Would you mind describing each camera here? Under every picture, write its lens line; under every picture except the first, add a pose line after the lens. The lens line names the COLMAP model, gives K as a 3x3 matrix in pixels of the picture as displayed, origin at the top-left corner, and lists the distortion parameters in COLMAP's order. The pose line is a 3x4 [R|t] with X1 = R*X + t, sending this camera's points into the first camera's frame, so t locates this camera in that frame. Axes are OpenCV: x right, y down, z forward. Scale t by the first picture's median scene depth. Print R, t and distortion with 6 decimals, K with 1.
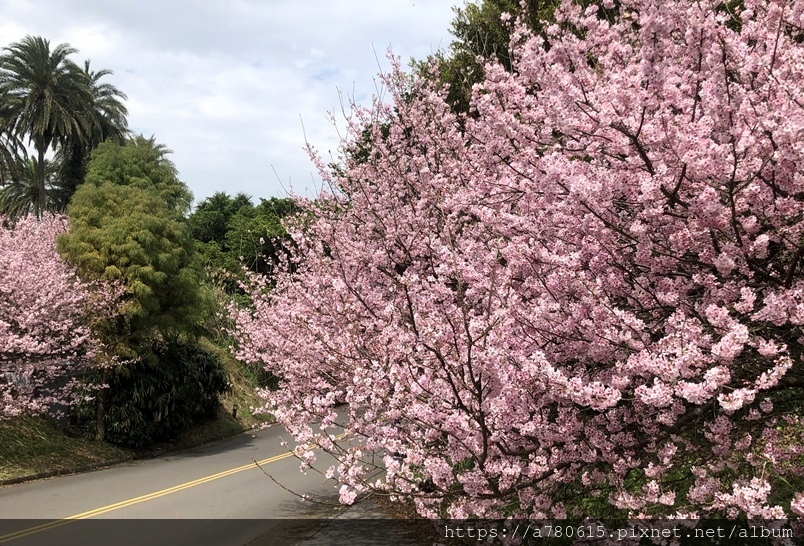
lens RADIAL K [[870.5, 0, 411.6], [0, 870.5, 254.0], [0, 0, 1]] dist [-0.000812, 0.000000]
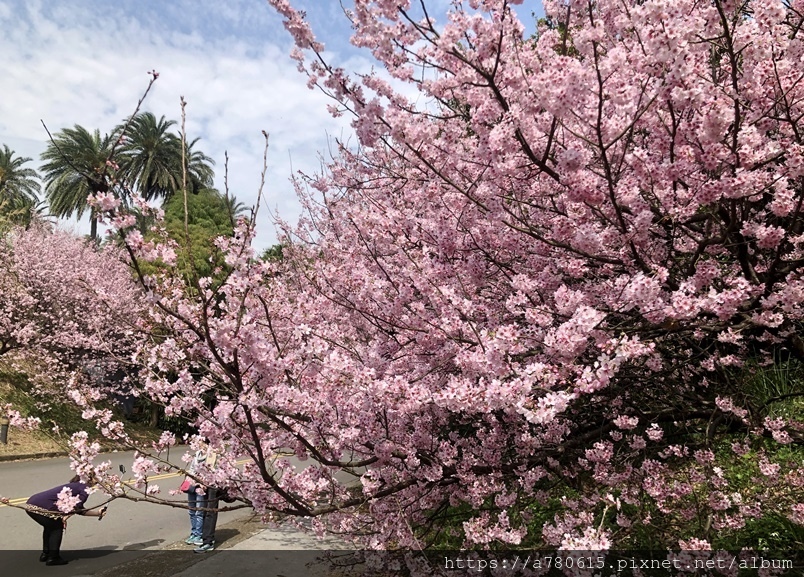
lens RADIAL K [[658.5, 0, 402.4], [0, 658.5, 280.6], [0, 0, 1]] dist [0.010982, -0.010026]
pose [[0.995602, 0.069266, -0.063077, 0.215921], [-0.071562, 0.996825, -0.034908, 0.073589], [0.060459, 0.039268, 0.997398, 0.376302]]
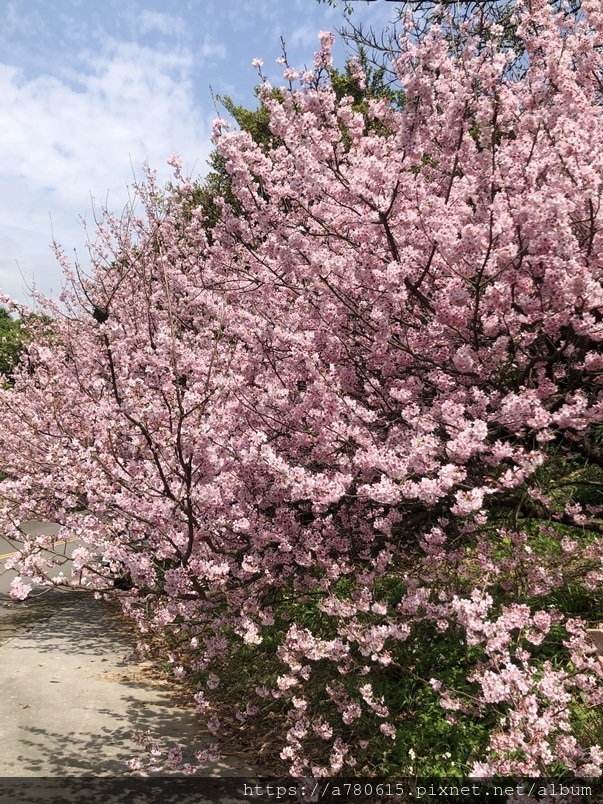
lens RADIAL K [[745.5, 0, 296.7], [0, 745.5, 397.8], [0, 0, 1]] dist [0.055882, 0.000000]
pose [[0.980141, 0.088729, 0.177344, 0.039176], [-0.090191, 0.995925, 0.000182, 0.061626], [-0.176605, -0.016173, 0.984149, 0.216009]]
